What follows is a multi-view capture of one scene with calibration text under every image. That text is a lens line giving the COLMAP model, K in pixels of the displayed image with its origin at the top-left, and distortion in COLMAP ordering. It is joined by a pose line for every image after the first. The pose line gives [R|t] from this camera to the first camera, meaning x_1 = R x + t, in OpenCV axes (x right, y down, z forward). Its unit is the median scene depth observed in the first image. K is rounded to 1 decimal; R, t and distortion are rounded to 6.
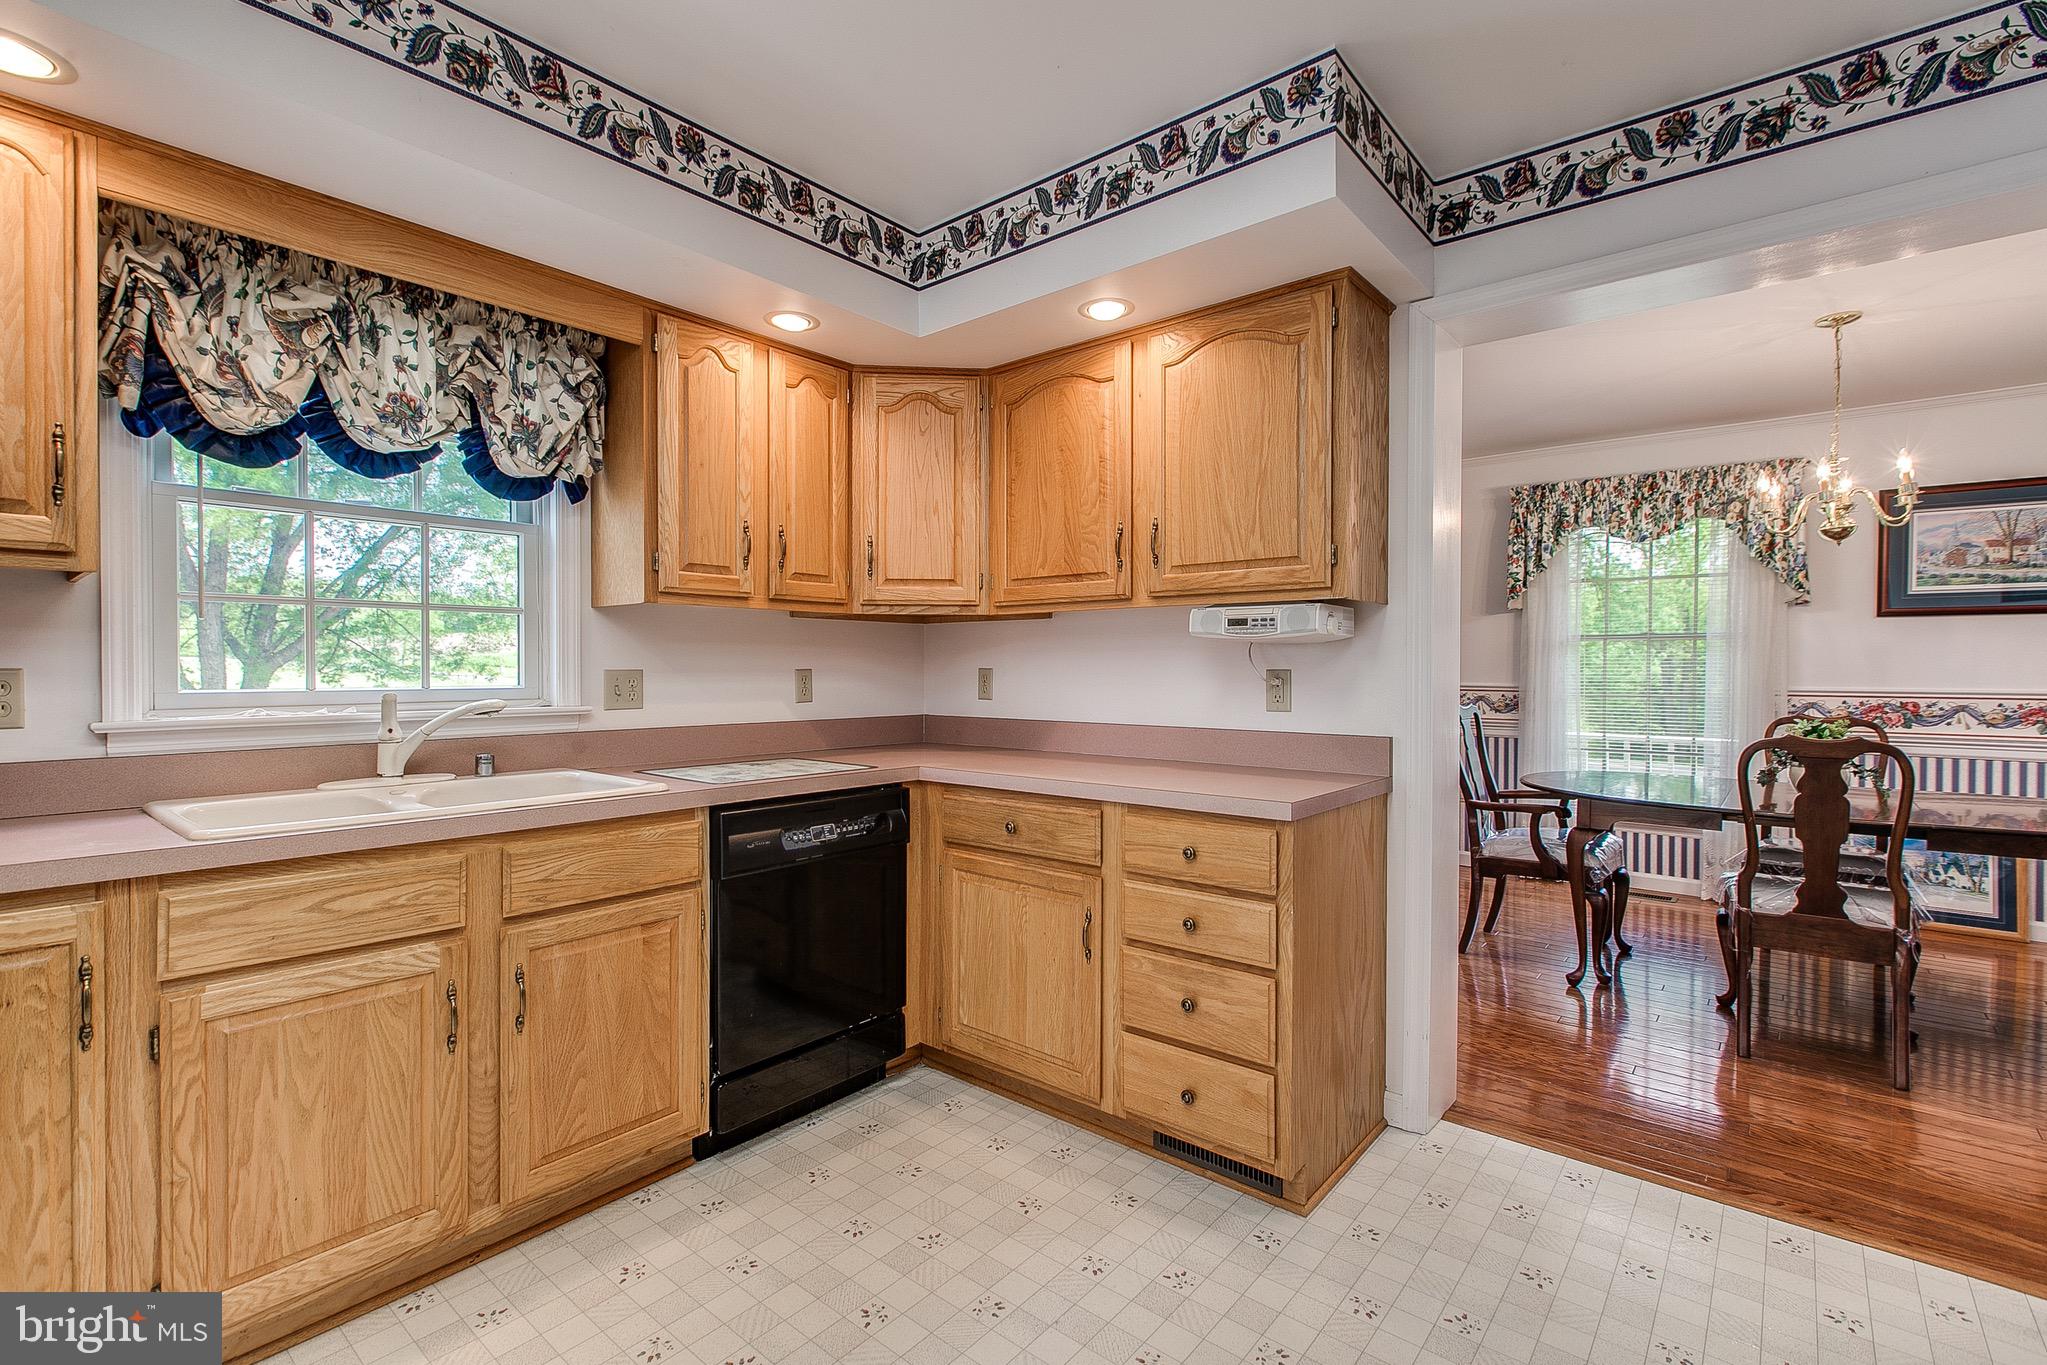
lens RADIAL K [[910.1, 0, 1030.7], [0, 910.1, 675.3], [0, 0, 1]] dist [0.006549, -0.004247]
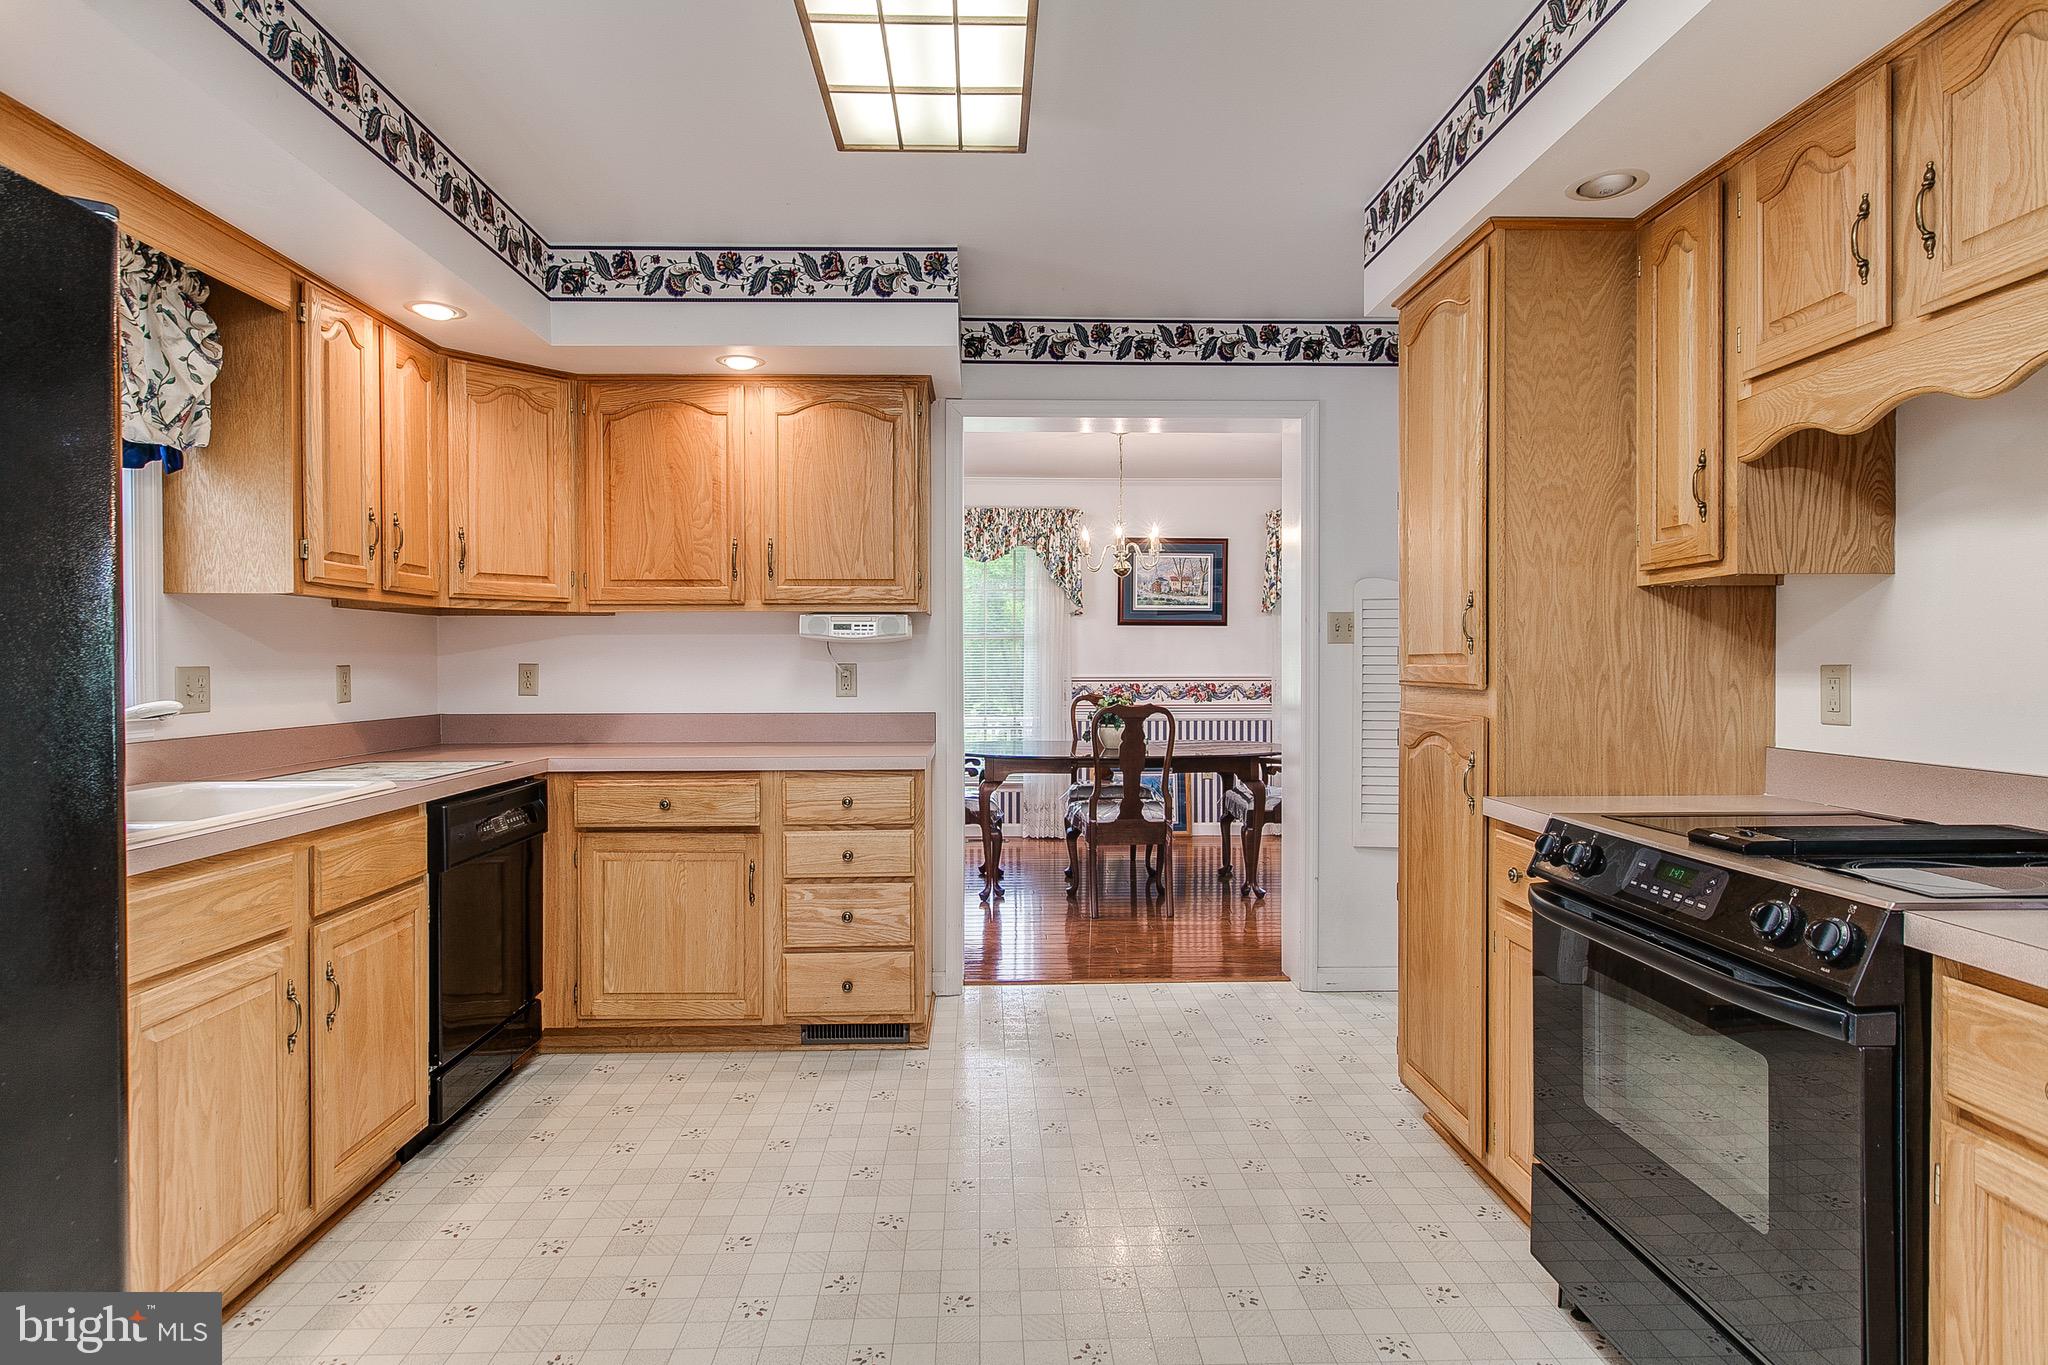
lens RADIAL K [[1073.7, 0, 1003.0], [0, 1073.7, 670.6], [0, 0, 1]] dist [0.002398, -0.000930]
pose [[0.752060, -0.008207, 0.659043, -0.592204], [0.008313, 0.999961, 0.002965, 0.000916], [-0.659042, 0.003249, 0.752099, -0.282432]]
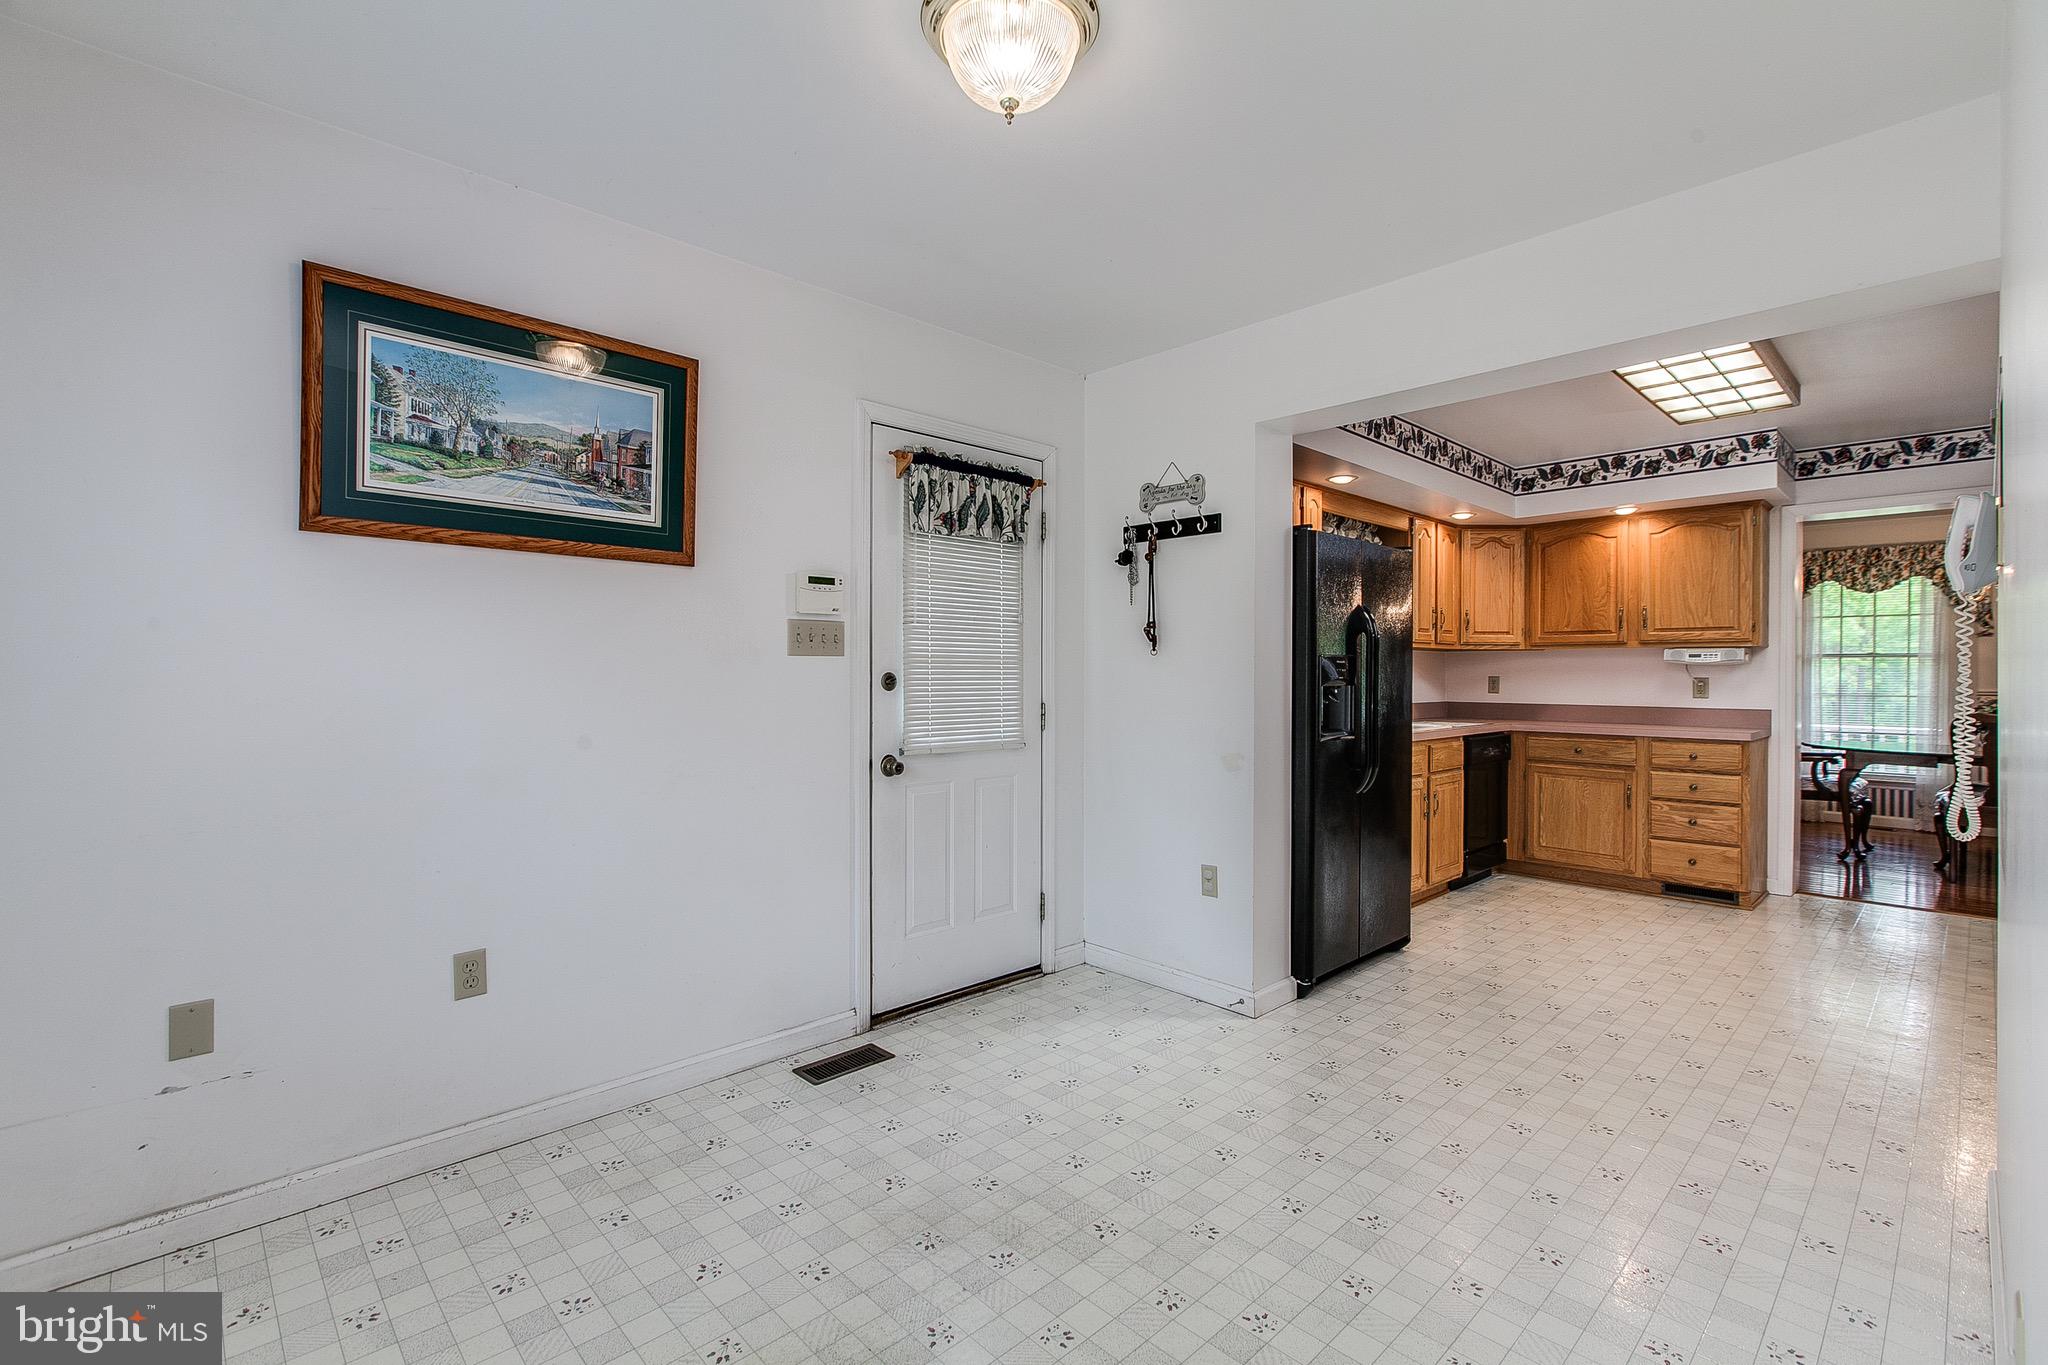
lens RADIAL K [[910.6, 0, 1026.0], [0, 910.6, 677.4], [0, 0, 1]] dist [0.006549, -0.004247]
pose [[0.993645, 0.003024, -0.112520, -1.086086], [-0.003480, 0.999986, -0.003860, 0.006733], [0.112506, 0.004227, 0.993642, -1.302578]]
